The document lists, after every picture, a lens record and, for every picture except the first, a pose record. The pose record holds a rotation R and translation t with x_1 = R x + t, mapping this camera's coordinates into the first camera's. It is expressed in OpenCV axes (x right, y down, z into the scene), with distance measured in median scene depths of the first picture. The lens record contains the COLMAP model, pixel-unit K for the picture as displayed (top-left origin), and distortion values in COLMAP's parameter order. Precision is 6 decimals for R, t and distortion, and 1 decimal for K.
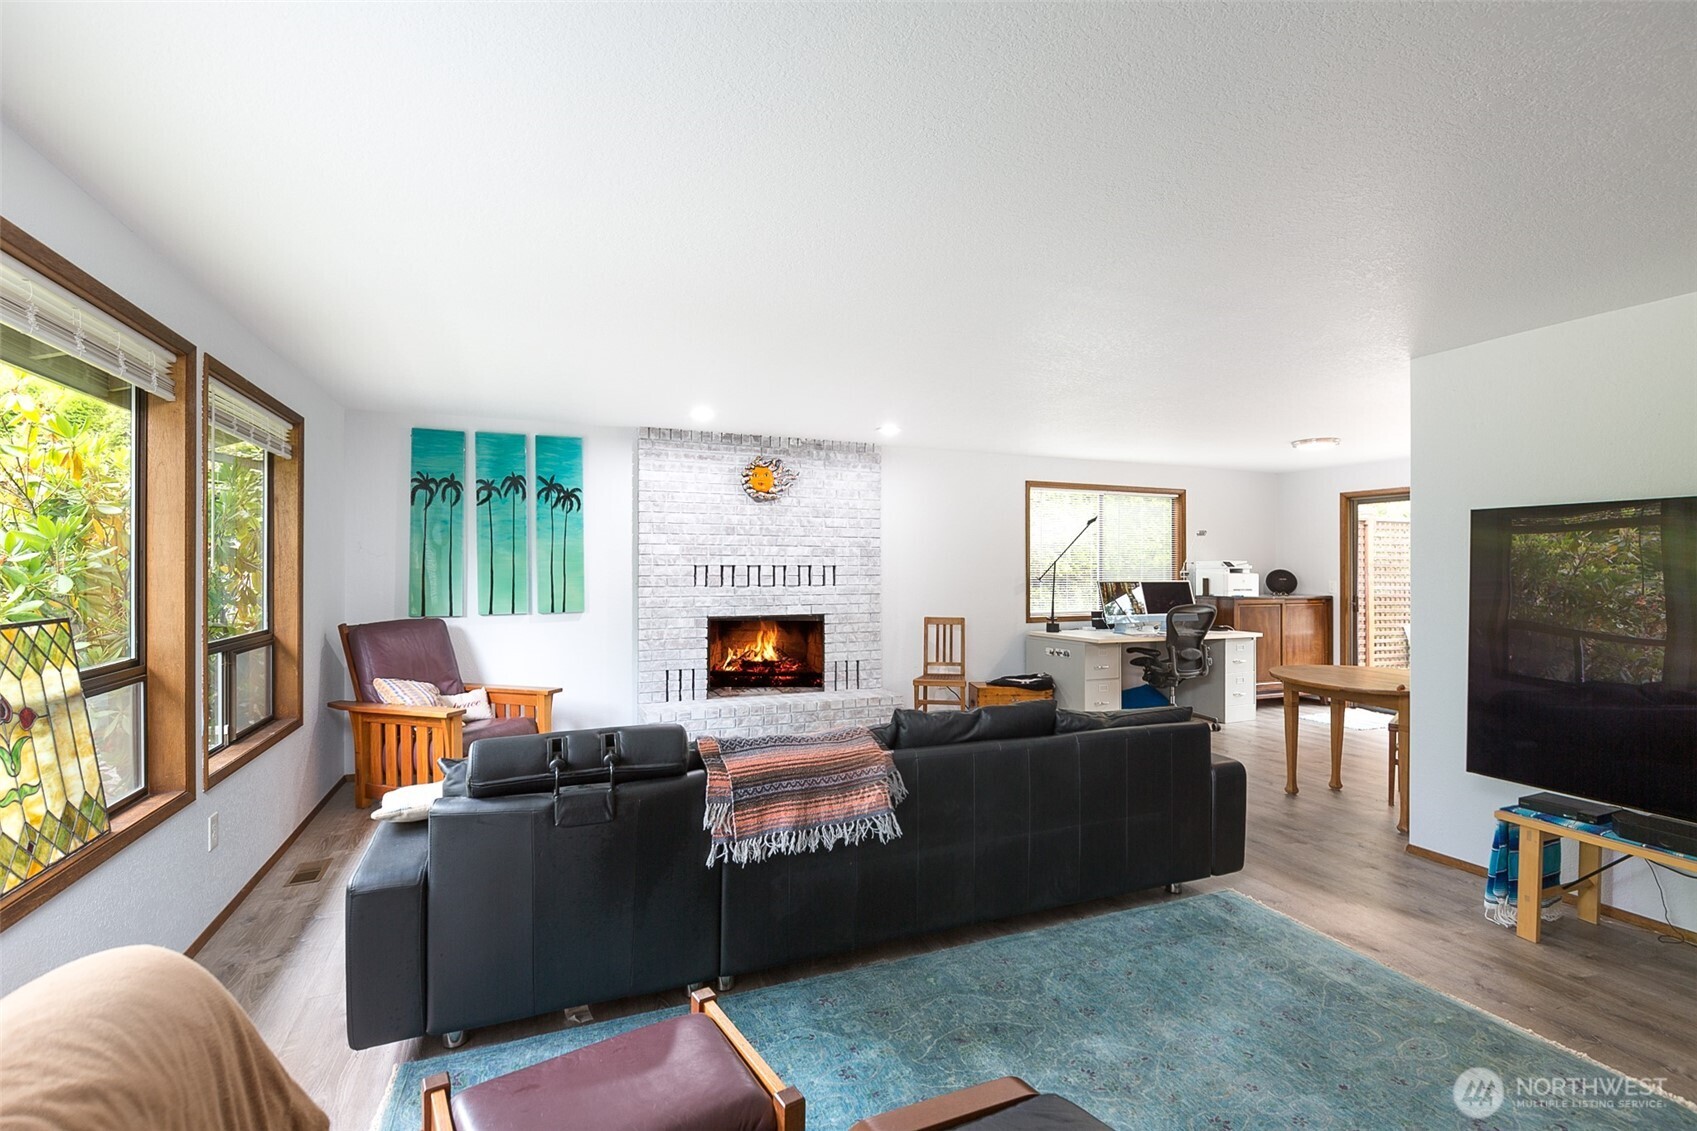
lens RADIAL K [[768.1, 0, 853.4], [0, 768.1, 571.7], [0, 0, 1]] dist [0.006132, -0.003995]
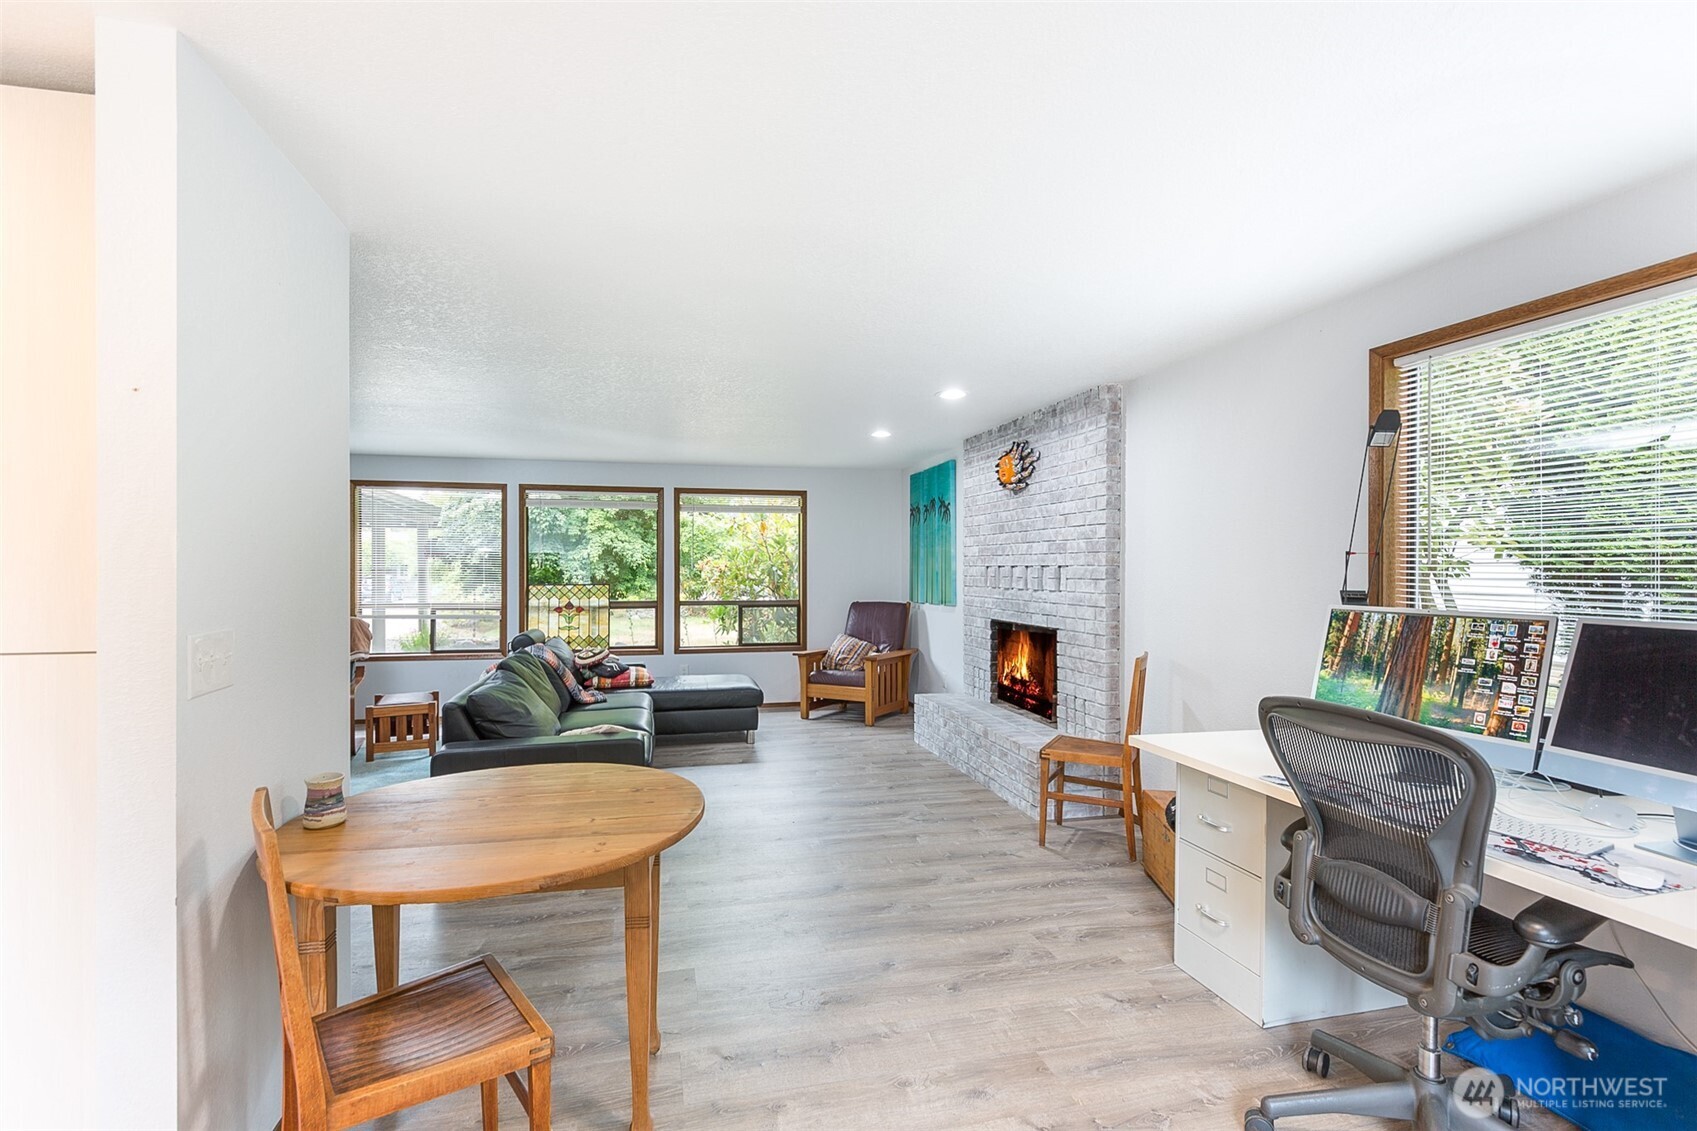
lens RADIAL K [[768.1, 0, 832.0], [0, 768.1, 569.7], [0, 0, 1]] dist [0.006132, -0.003995]
pose [[-0.177388, 0.001431, -0.984140, 0.790420], [-0.001741, 0.999997, 0.001768, -0.005041], [0.984140, 0.002027, -0.177385, 0.953121]]
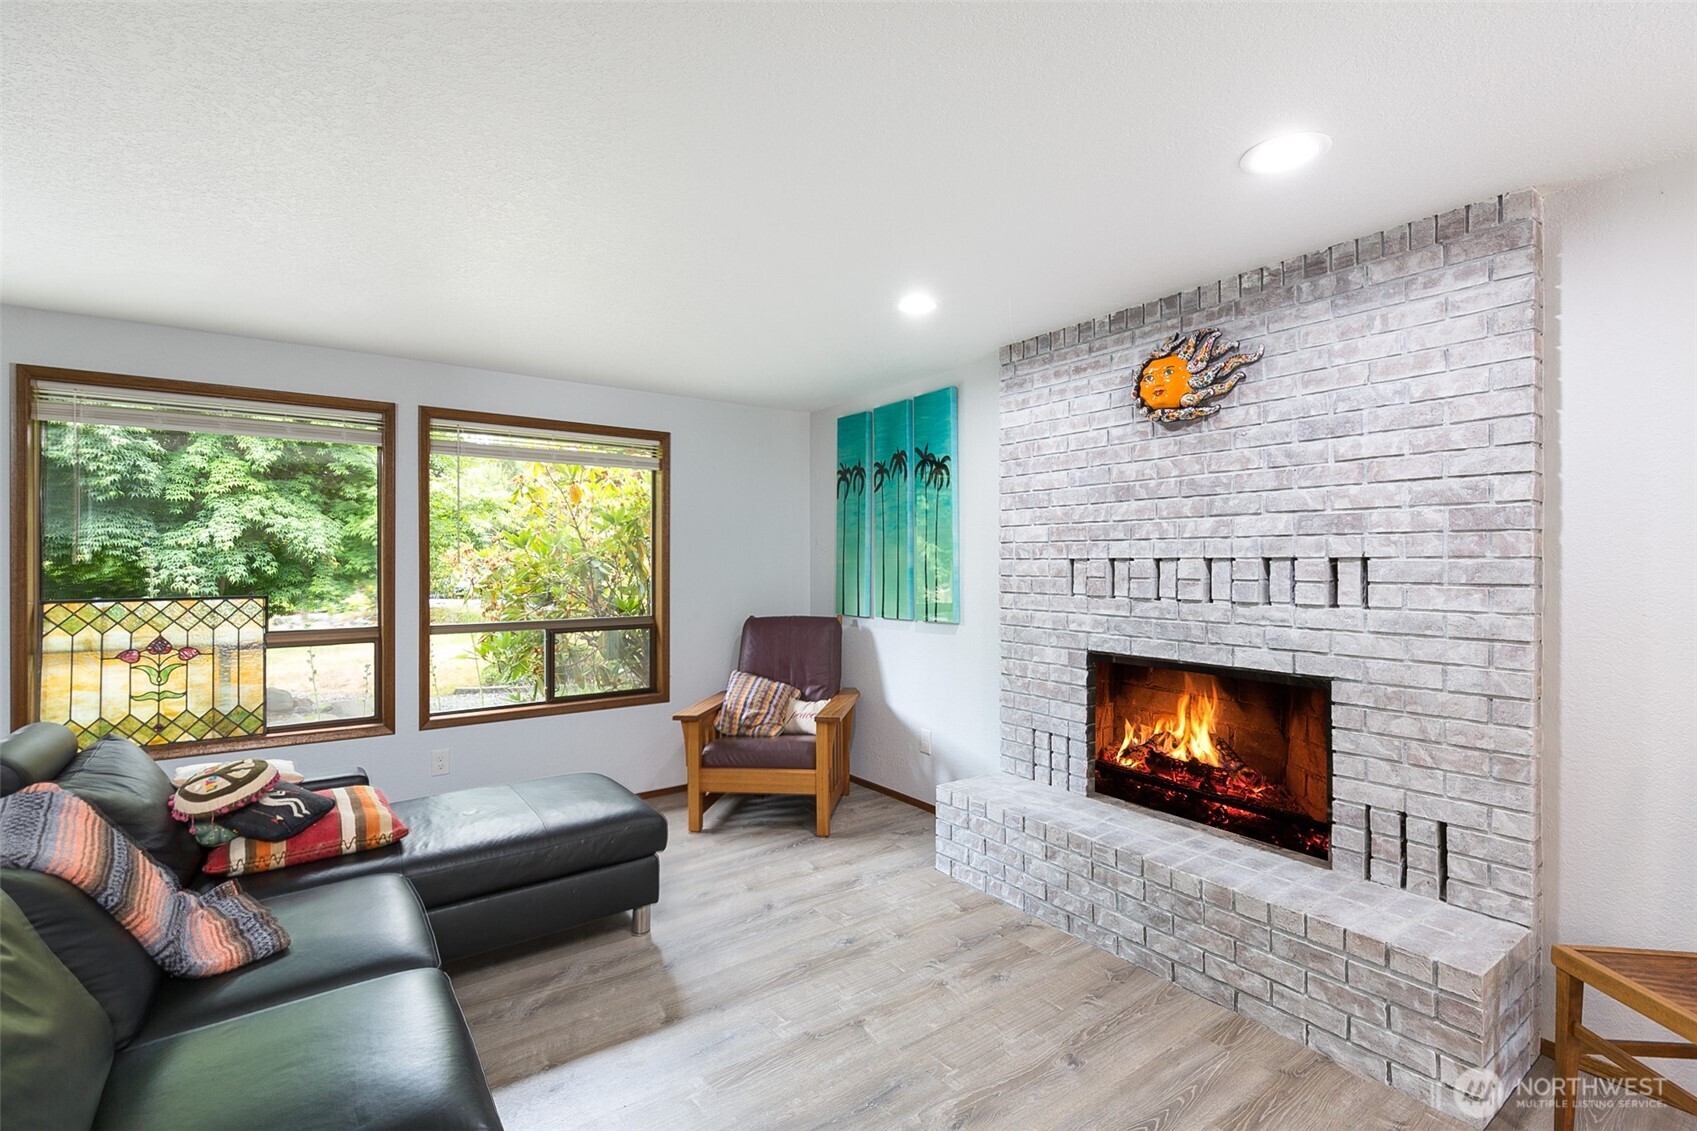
lens RADIAL K [[768.1, 0, 857.7], [0, 768.1, 561.1], [0, 0, 1]] dist [0.006132, -0.003995]
pose [[0.215419, -0.002411, -0.976519, 0.315753], [-0.001028, 0.999996, -0.002696, -0.004951], [0.976521, 0.001584, 0.215416, 0.698639]]
